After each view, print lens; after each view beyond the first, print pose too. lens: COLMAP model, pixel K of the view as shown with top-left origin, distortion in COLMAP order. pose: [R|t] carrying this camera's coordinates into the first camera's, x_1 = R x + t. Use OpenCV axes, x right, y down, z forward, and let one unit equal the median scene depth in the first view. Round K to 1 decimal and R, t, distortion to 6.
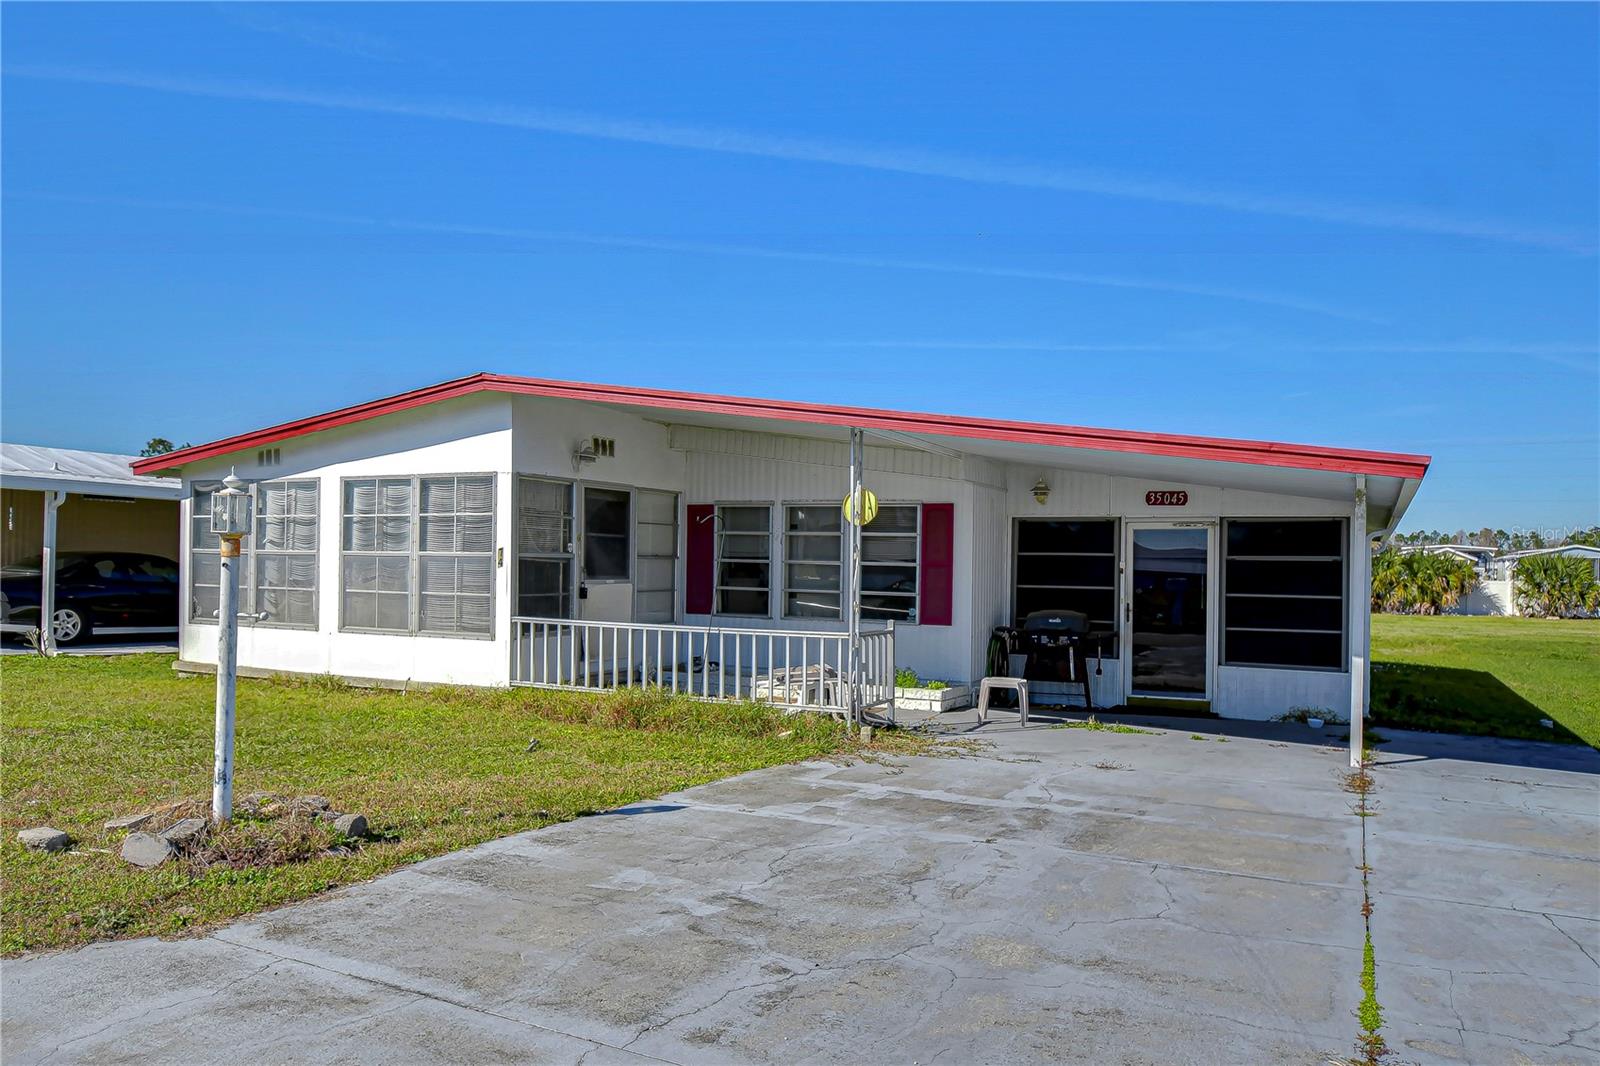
lens RADIAL K [[1129.0, 0, 800.5], [0, 1129.0, 556.3], [0, 0, 1]] dist [-0.004504, -0.008850]
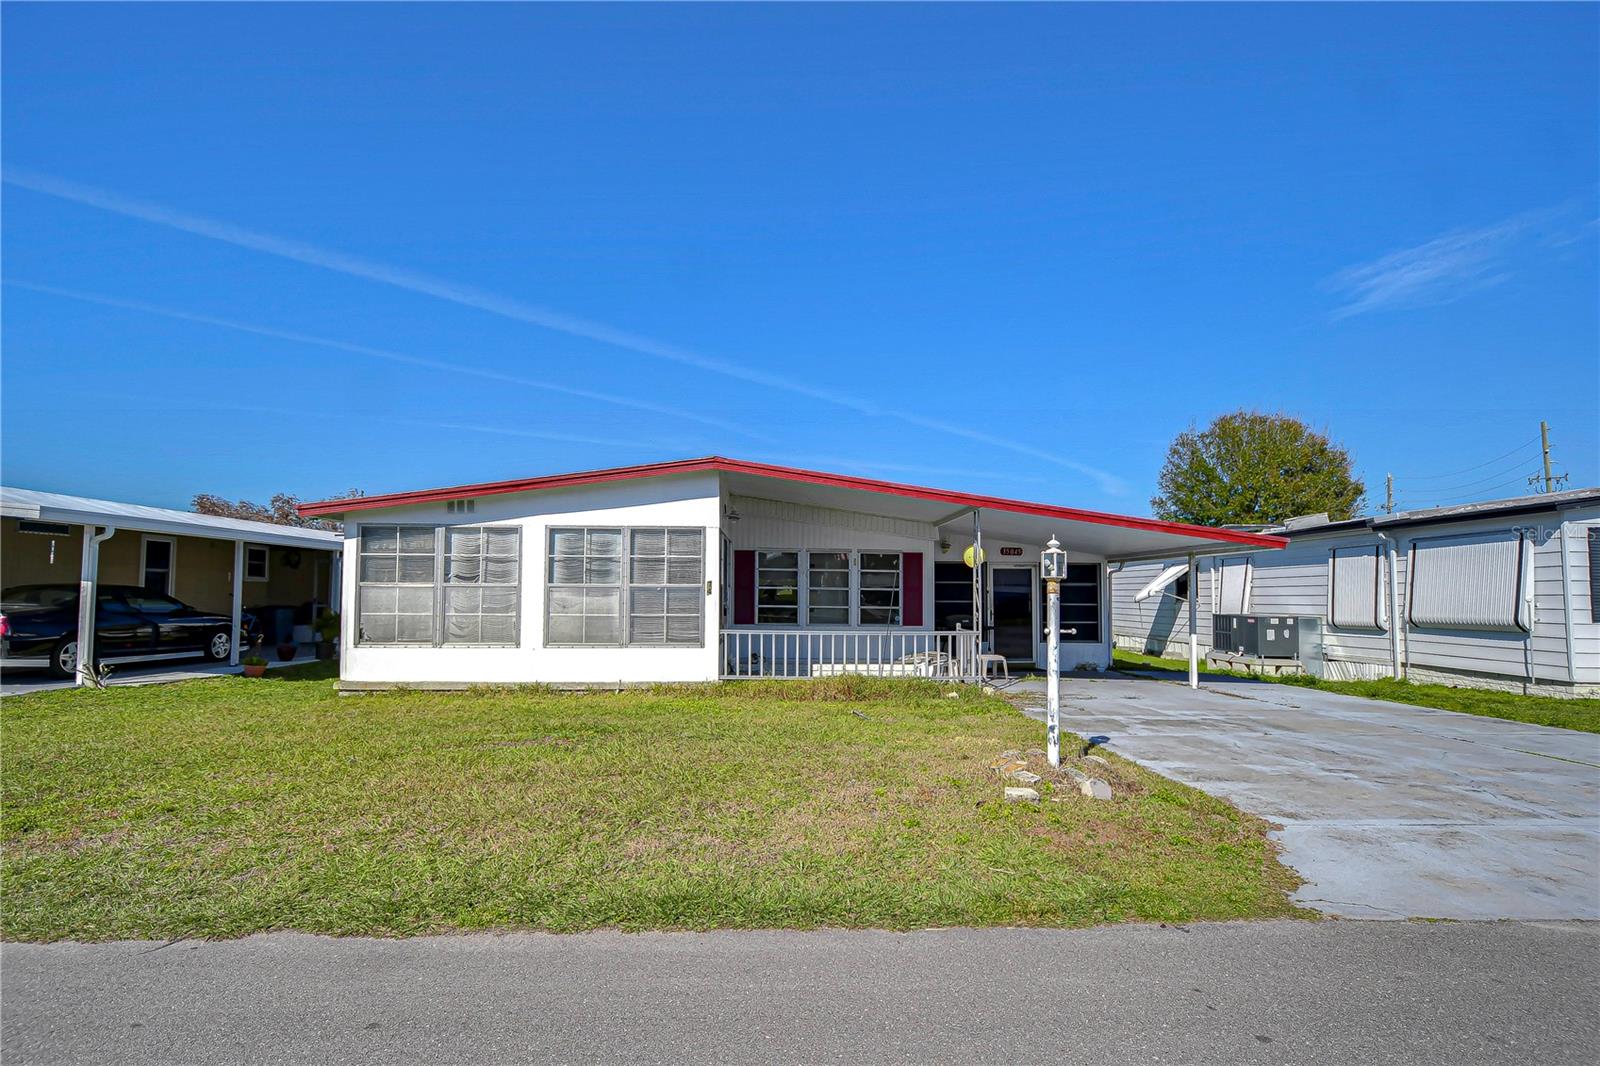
lens RADIAL K [[739.1, 0, 804.7], [0, 739.1, 557.4], [0, 0, 1]] dist [0.007441, -0.006567]
pose [[0.871741, 0.011209, 0.489839, -0.556651], [0.004548, 0.999510, -0.030964, -0.007043], [-0.489946, 0.029220, 0.871263, 0.130029]]
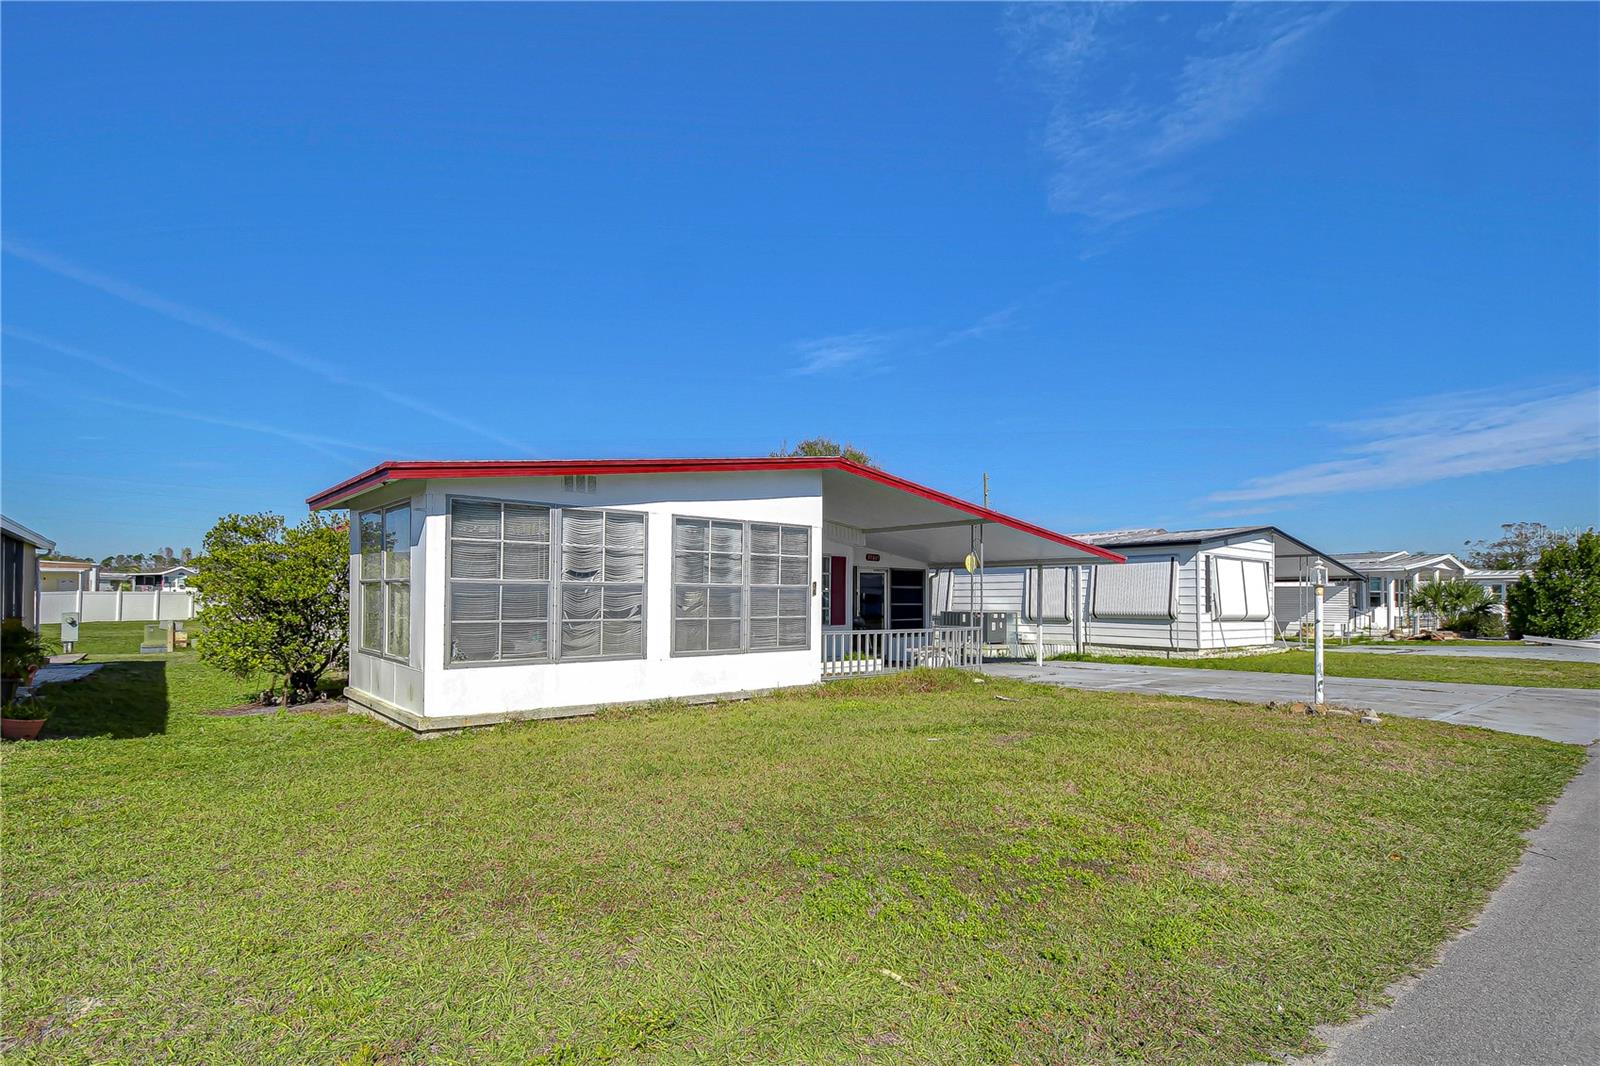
lens RADIAL K [[776.9, 0, 792.0], [0, 776.9, 593.3], [0, 0, 1]] dist [0.002916, -0.002237]
pose [[0.388193, -0.010134, 0.921522, -1.040208], [-0.008029, 0.999864, 0.014378, -0.006078], [-0.921543, -0.012980, 0.388059, 0.599805]]
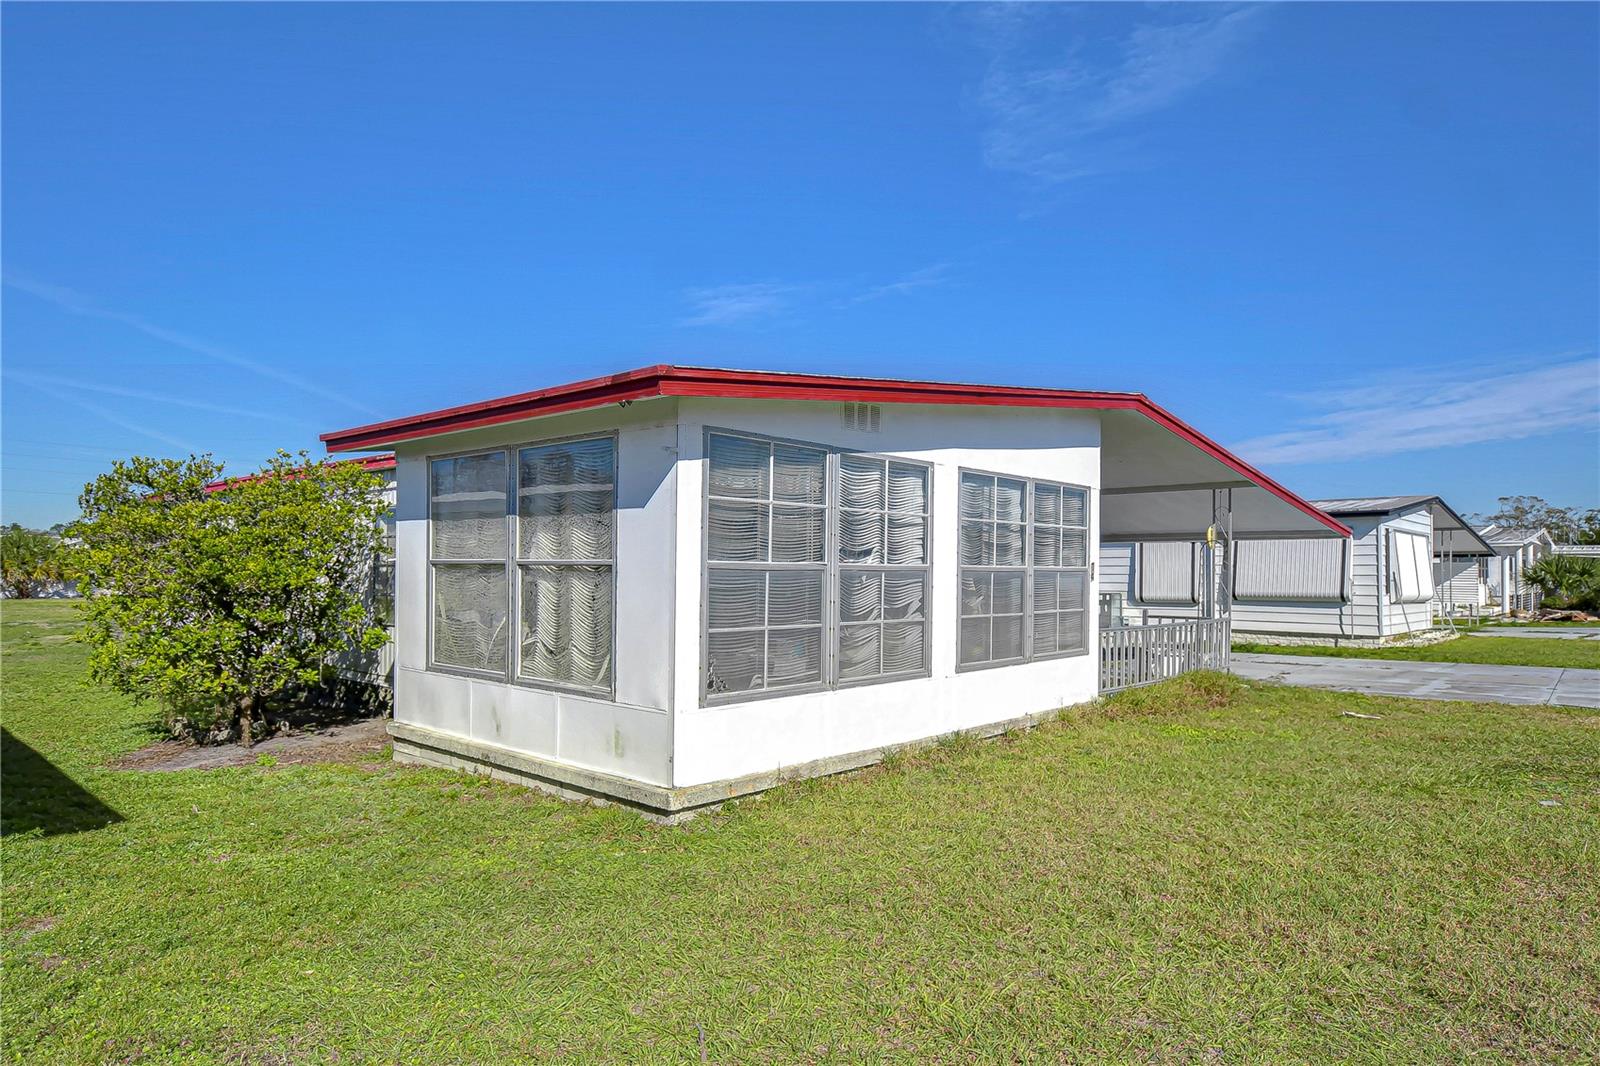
lens RADIAL K [[880.7, 0, 892.5], [0, 880.7, 552.5], [0, 0, 1]] dist [-0.002658, -0.001345]
pose [[0.219595, 0.006078, 0.975572, -0.980194], [-0.008596, 0.999954, -0.004295, -0.010014], [-0.975553, -0.007443, 0.219637, 0.905319]]
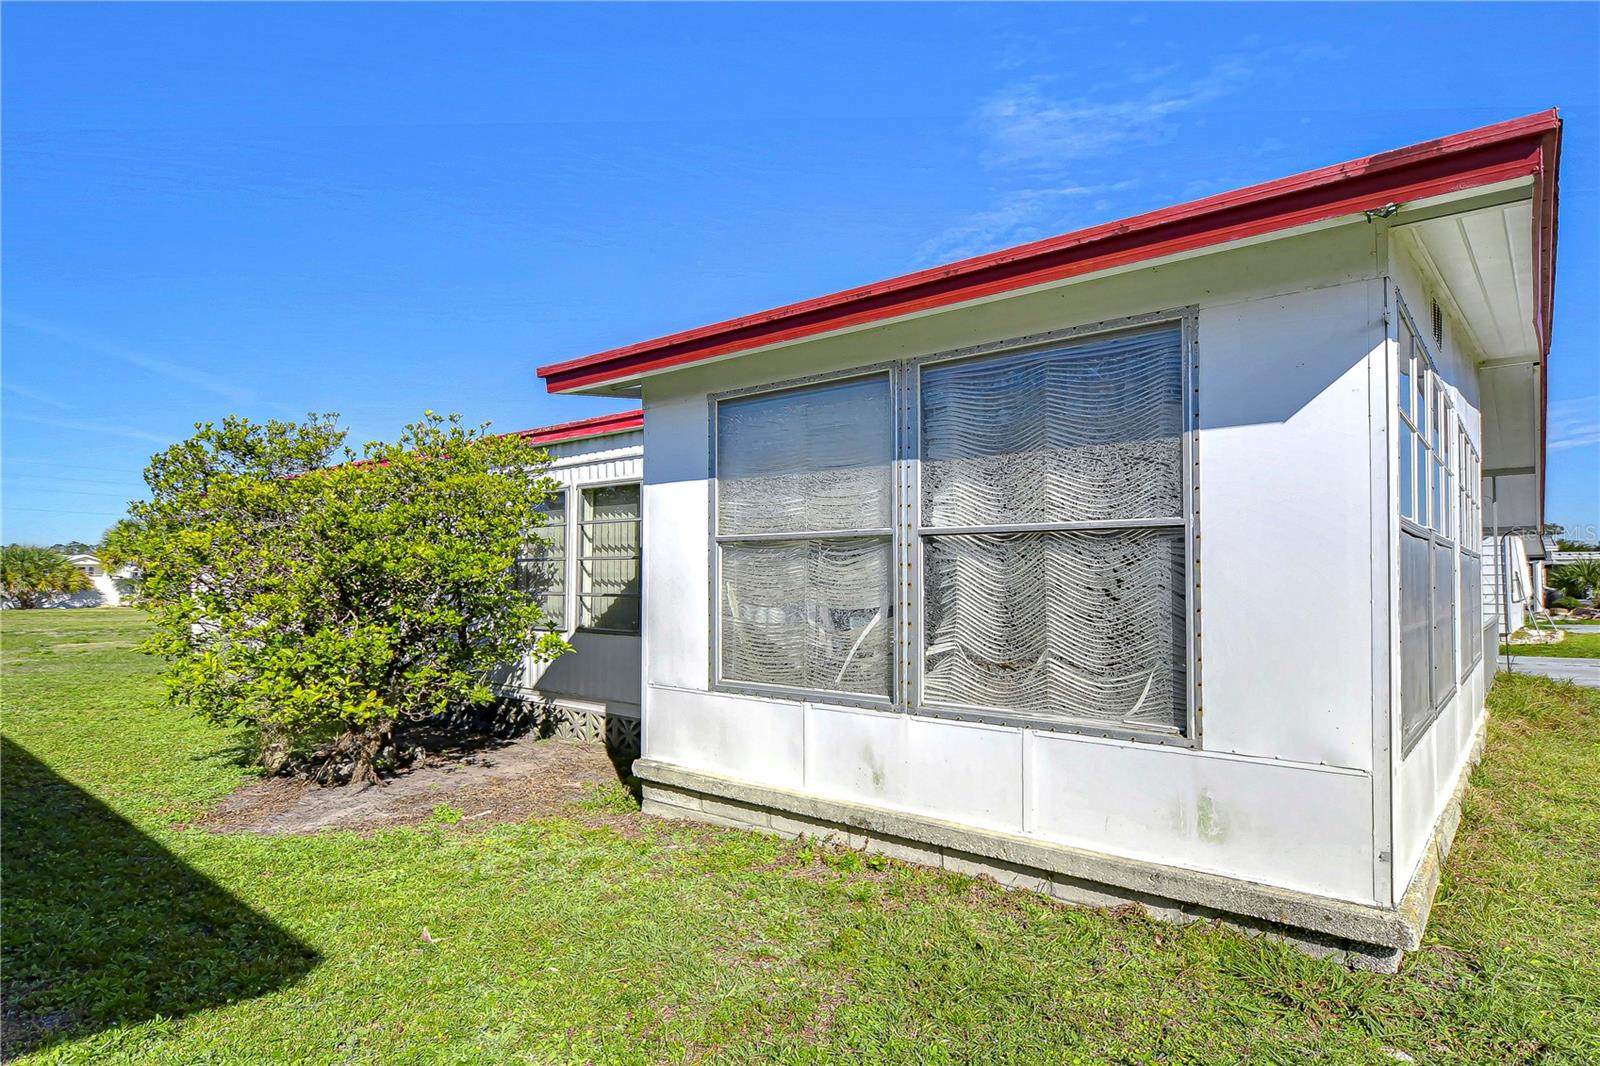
lens RADIAL K [[731.8, 0, 900.4], [0, 731.8, 558.8], [0, 0, 1]] dist [0.004633, 0.000783]
pose [[0.131702, 0.018979, 0.991108, -0.798881], [-0.009946, 0.999792, -0.017823, 0.012950], [-0.991239, -0.007510, 0.131864, 1.225174]]
